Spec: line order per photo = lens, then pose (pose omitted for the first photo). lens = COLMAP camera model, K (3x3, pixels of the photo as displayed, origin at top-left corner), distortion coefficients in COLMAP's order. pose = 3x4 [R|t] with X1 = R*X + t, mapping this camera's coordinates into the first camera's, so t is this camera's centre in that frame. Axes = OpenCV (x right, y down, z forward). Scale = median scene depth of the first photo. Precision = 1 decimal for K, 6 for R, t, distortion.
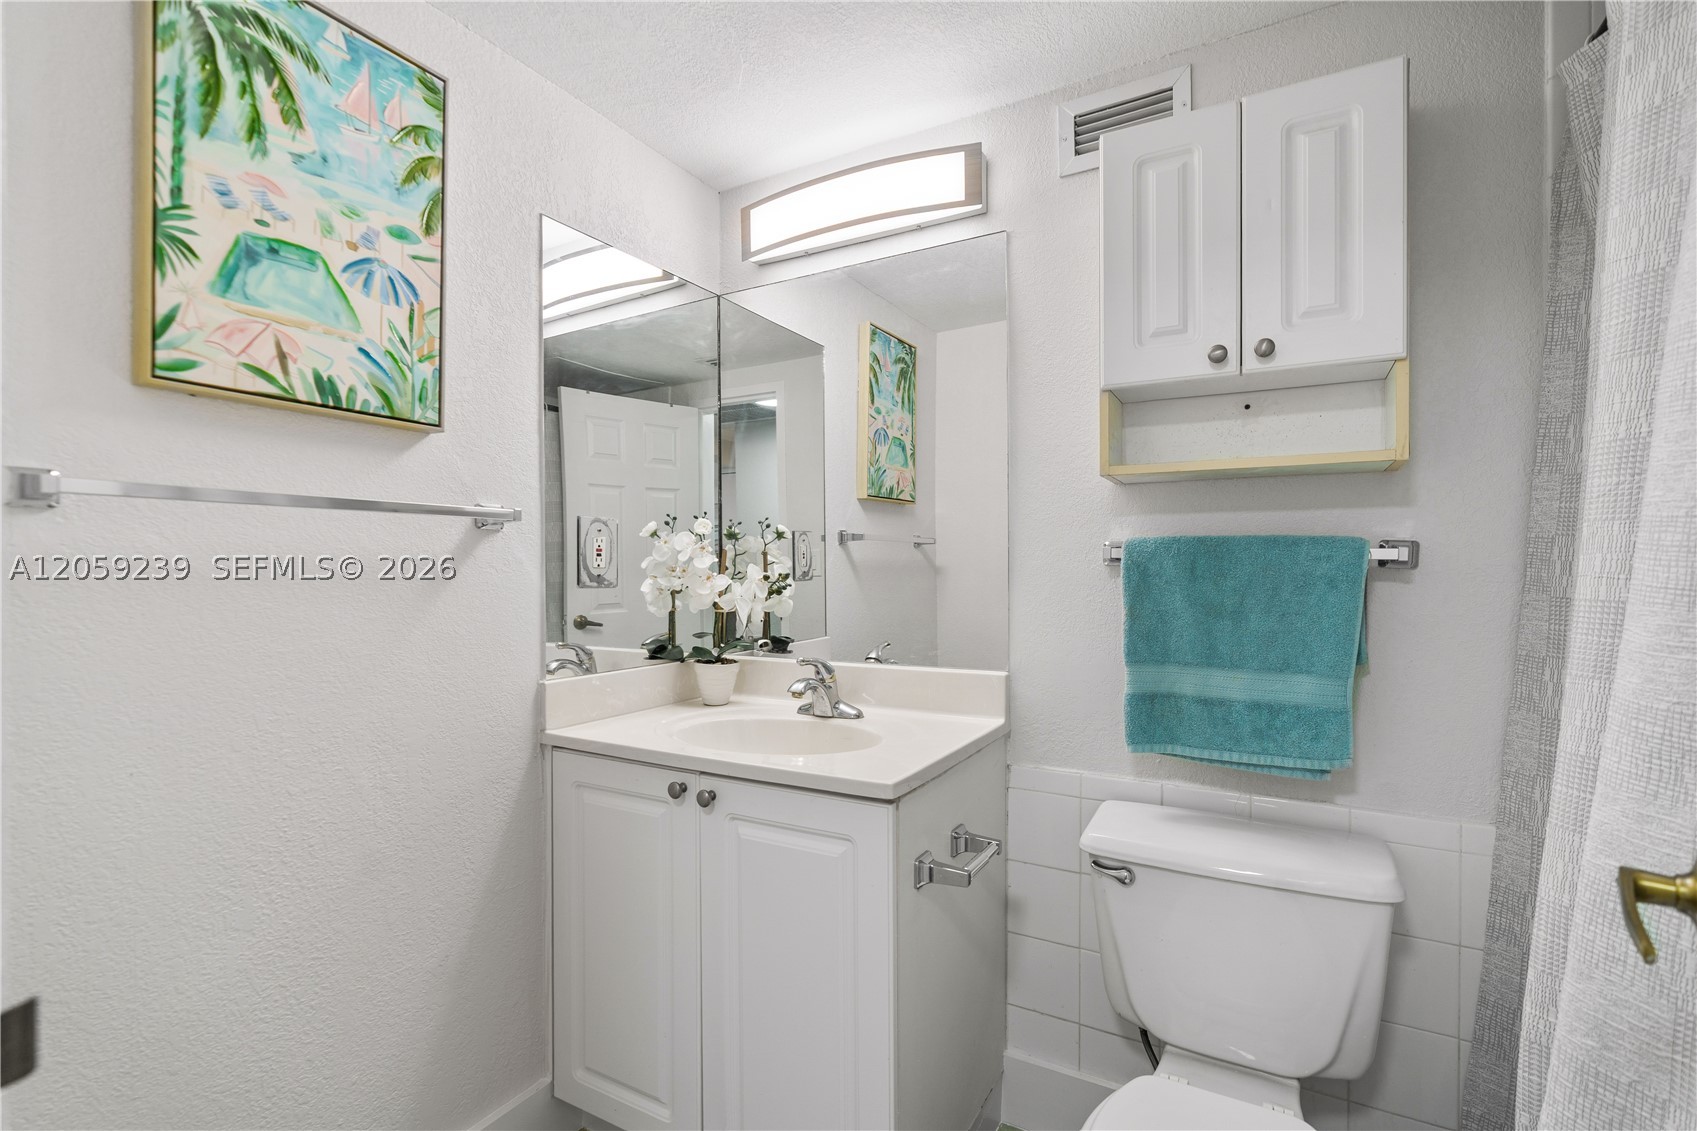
lens RADIAL K [[760.6, 0, 848.5], [0, 760.6, 565.5], [0, 0, 1]] dist [-0.012743, 0.005425]
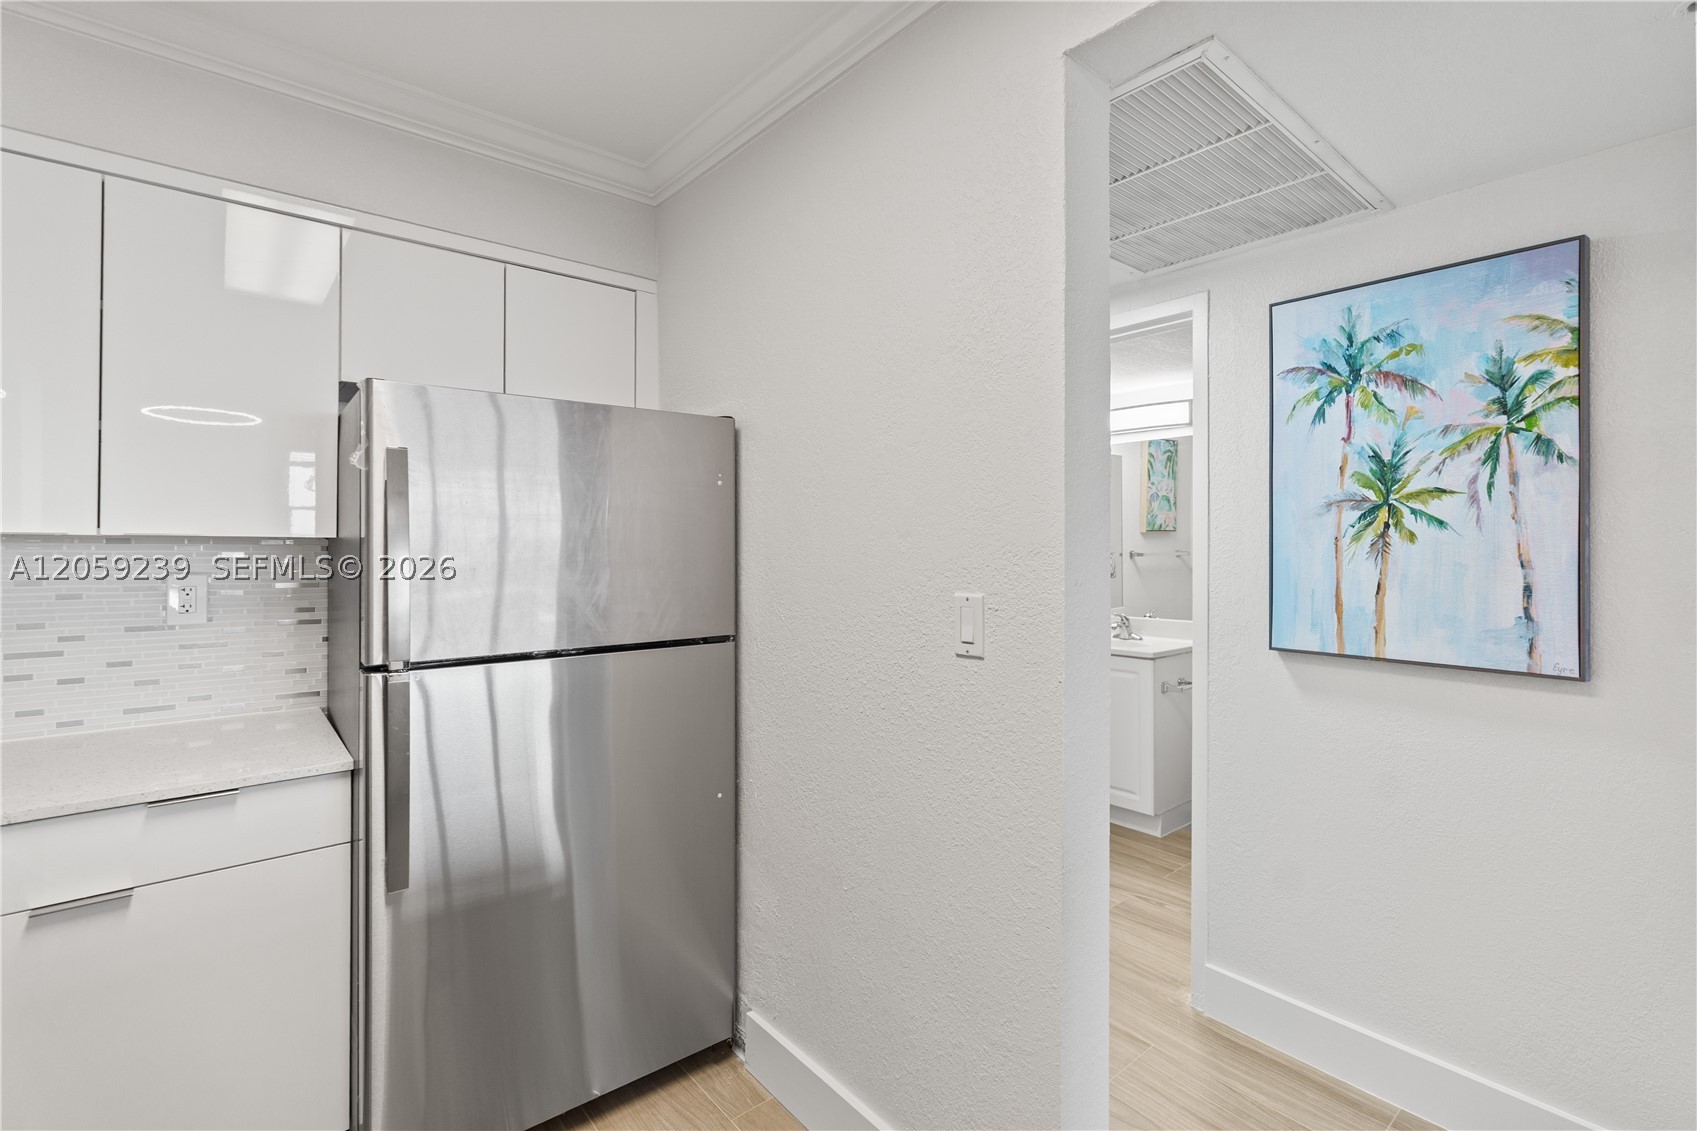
lens RADIAL K [[760.6, 0, 848.5], [0, 760.6, 565.5], [0, 0, 1]] dist [-0.012743, 0.005425]
pose [[0.938783, 0.007755, -0.344422, -0.017646], [0.003175, 0.999509, 0.031160, -0.067834], [0.344494, -0.030347, 0.938298, -0.961470]]
